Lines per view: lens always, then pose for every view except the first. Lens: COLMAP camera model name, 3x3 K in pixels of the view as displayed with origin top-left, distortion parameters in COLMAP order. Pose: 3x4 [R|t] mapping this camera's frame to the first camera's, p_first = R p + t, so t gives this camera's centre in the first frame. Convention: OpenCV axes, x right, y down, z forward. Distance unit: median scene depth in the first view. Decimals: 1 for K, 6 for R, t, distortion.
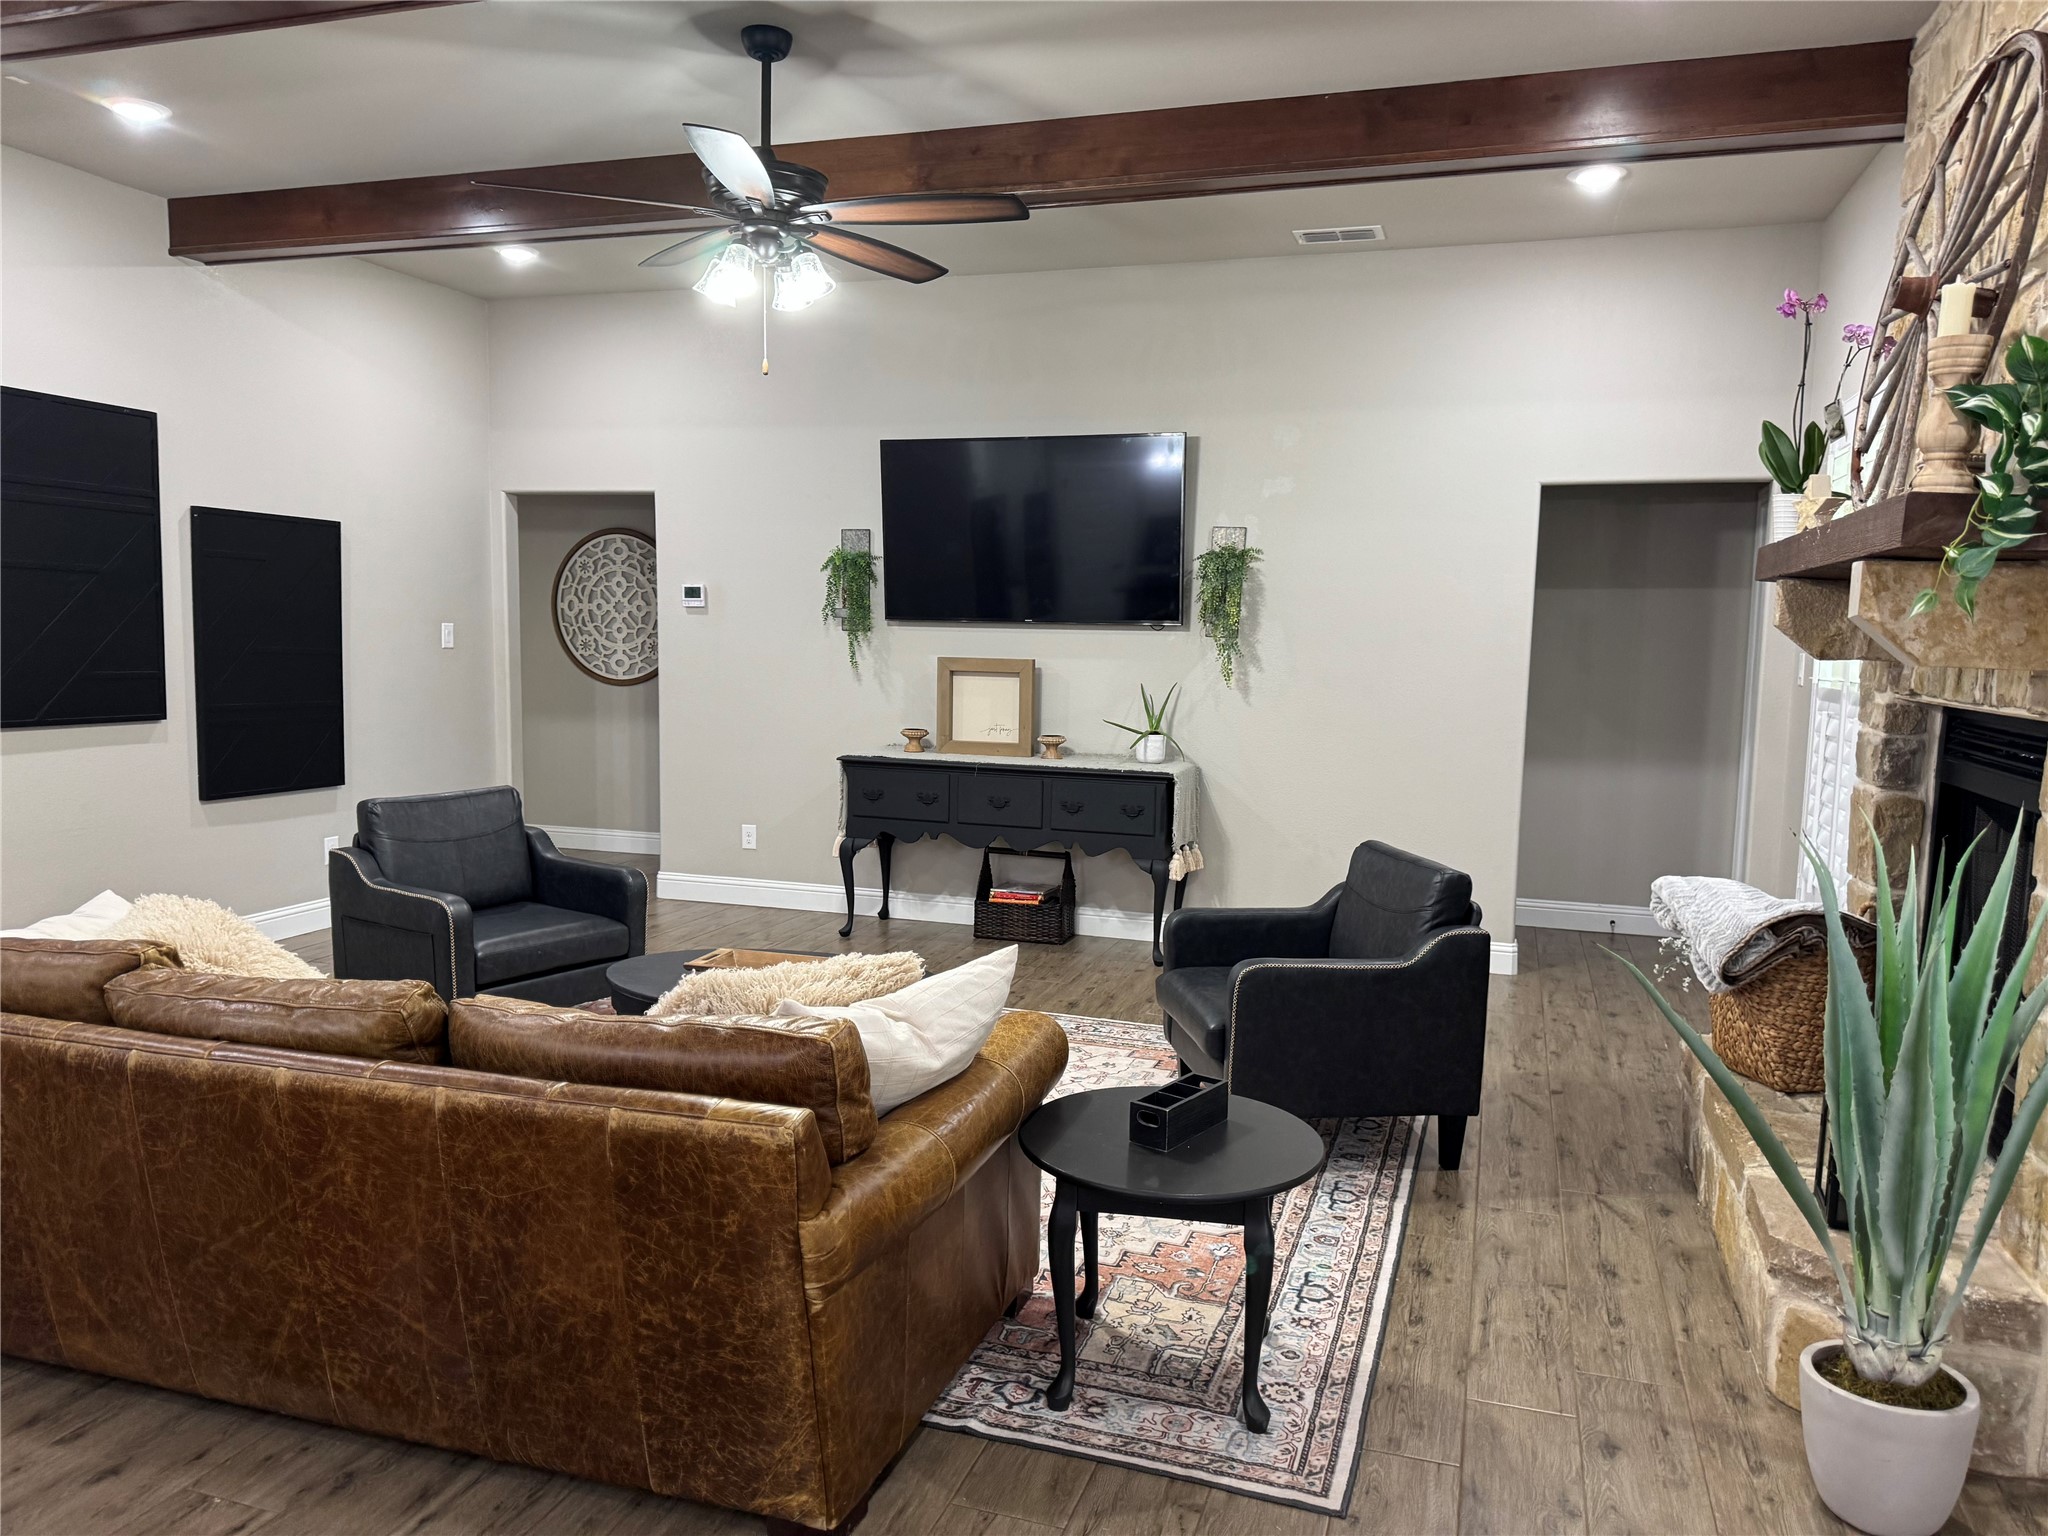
lens RADIAL K [[1452.1, 0, 1012.9], [0, 1452.1, 768.2], [0, 0, 1]] dist [0.176944, -0.173725]
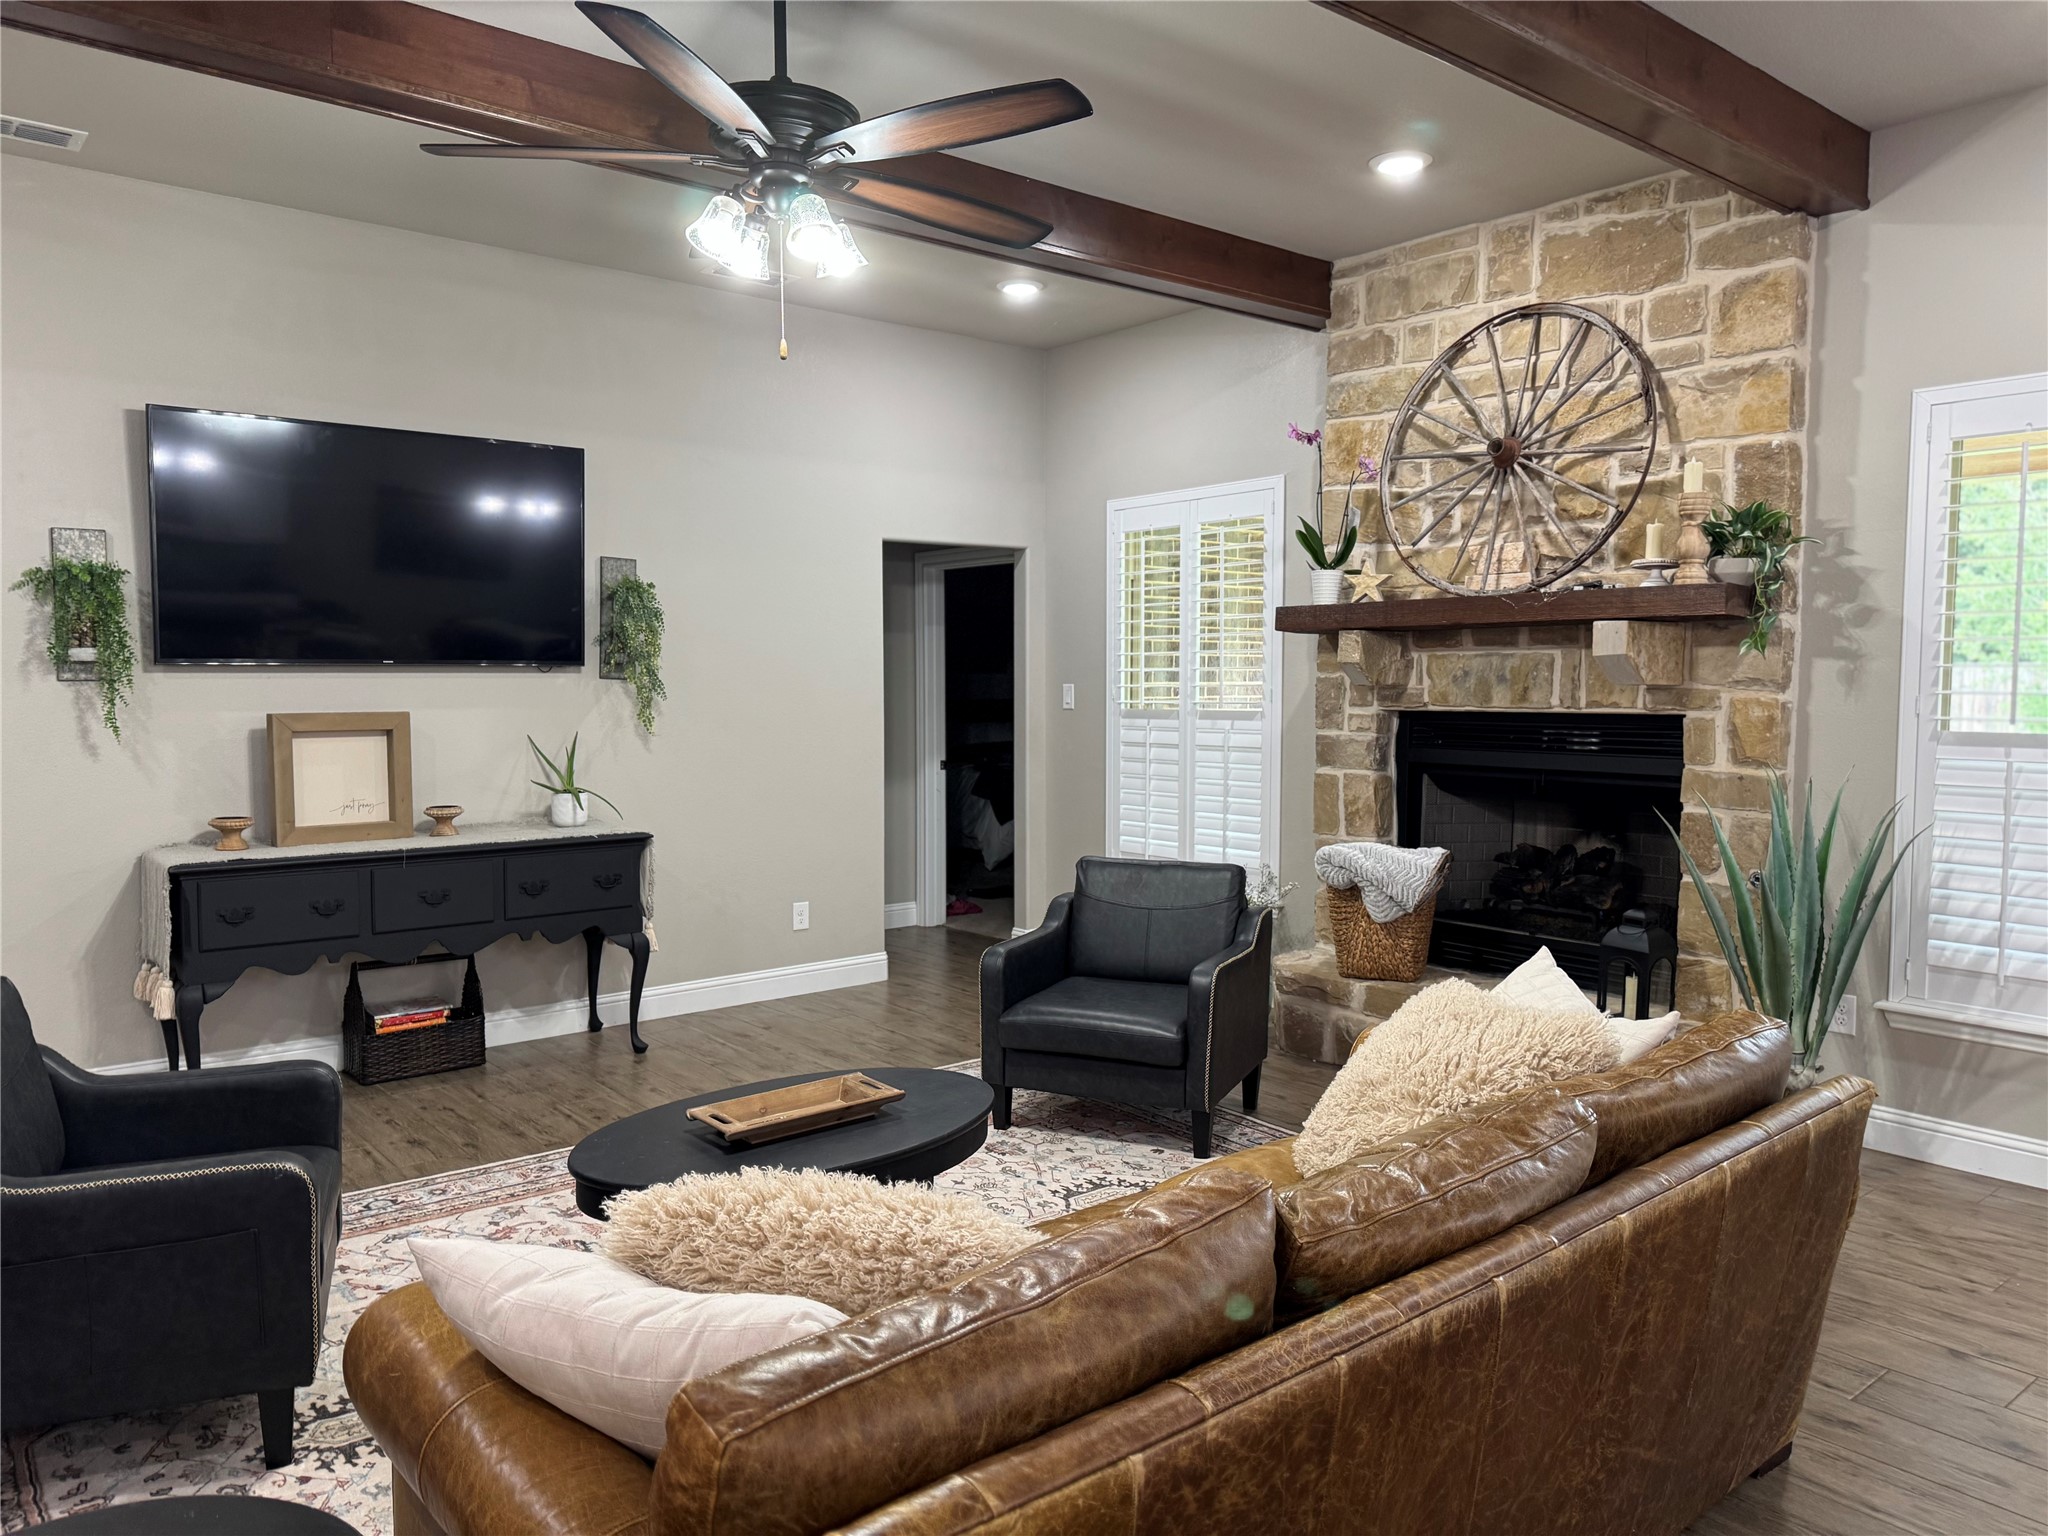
lens RADIAL K [[1452.1, 0, 1012.9], [0, 1452.1, 768.2], [0, 0, 1]] dist [0.176944, -0.173725]
pose [[0.524157, -0.077163, 0.848119, -0.500226], [0.092937, 0.995122, 0.033100, -0.041592], [-0.846535, 0.061472, 0.528771, 0.309530]]
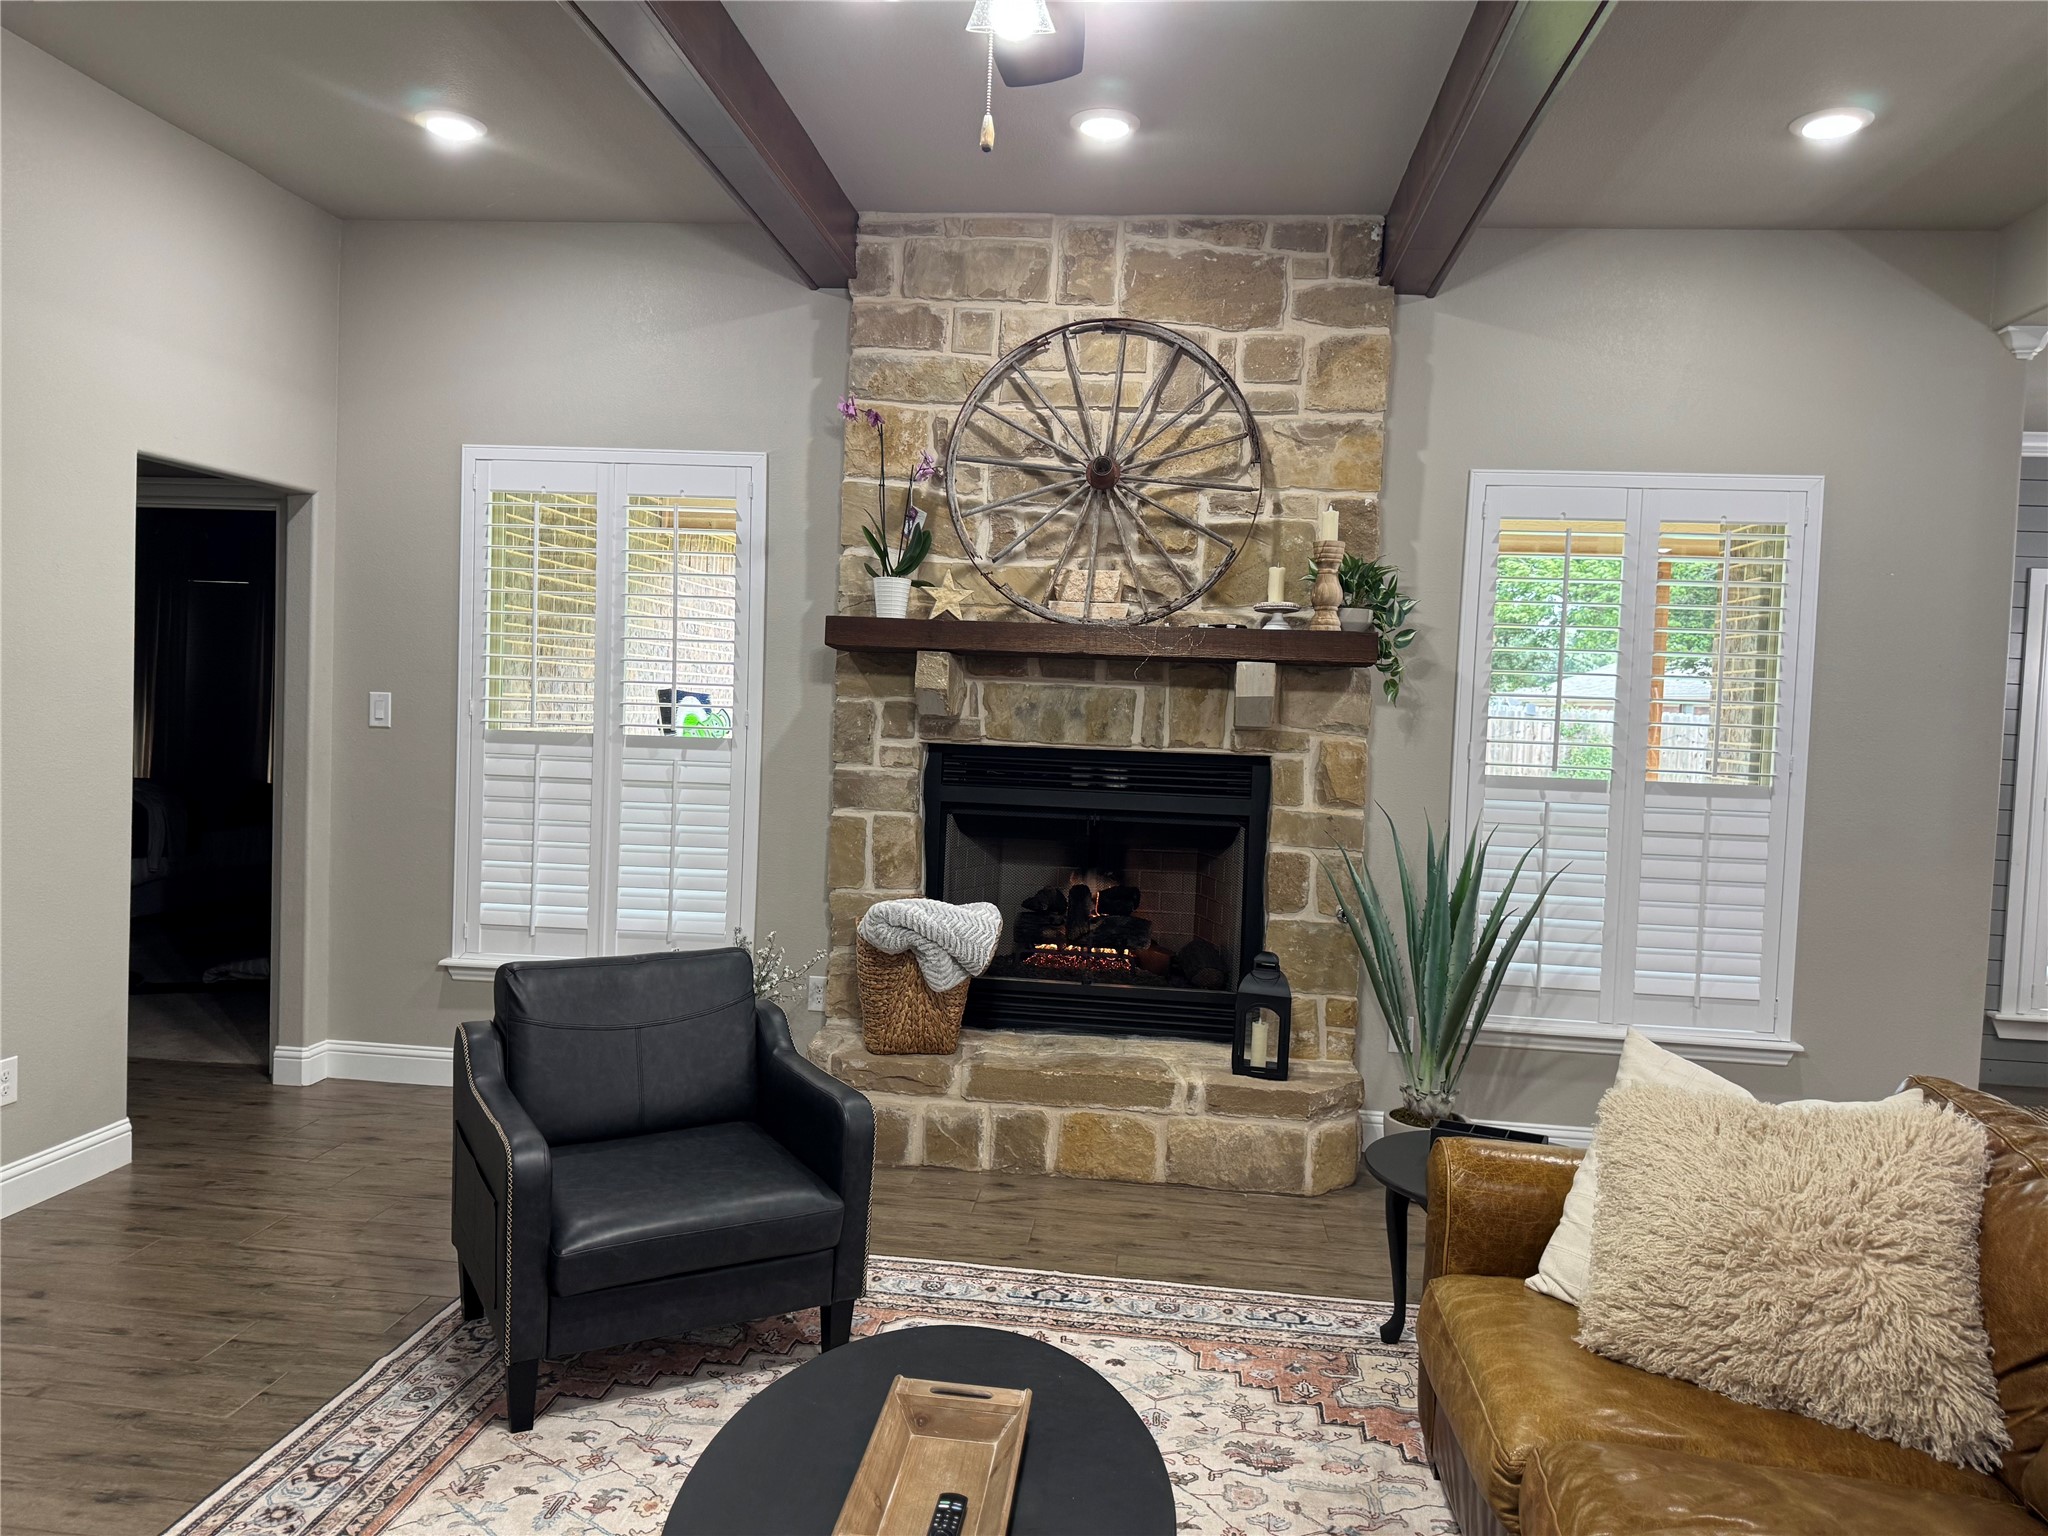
lens RADIAL K [[1452.1, 0, 1012.9], [0, 1452.1, 768.2], [0, 0, 1]] dist [0.176944, -0.173725]
pose [[-0.195726, -0.077531, 0.977589, -0.393236], [0.052546, 0.994609, 0.089401, -0.078892], [-0.979250, 0.068866, -0.190597, 0.681701]]
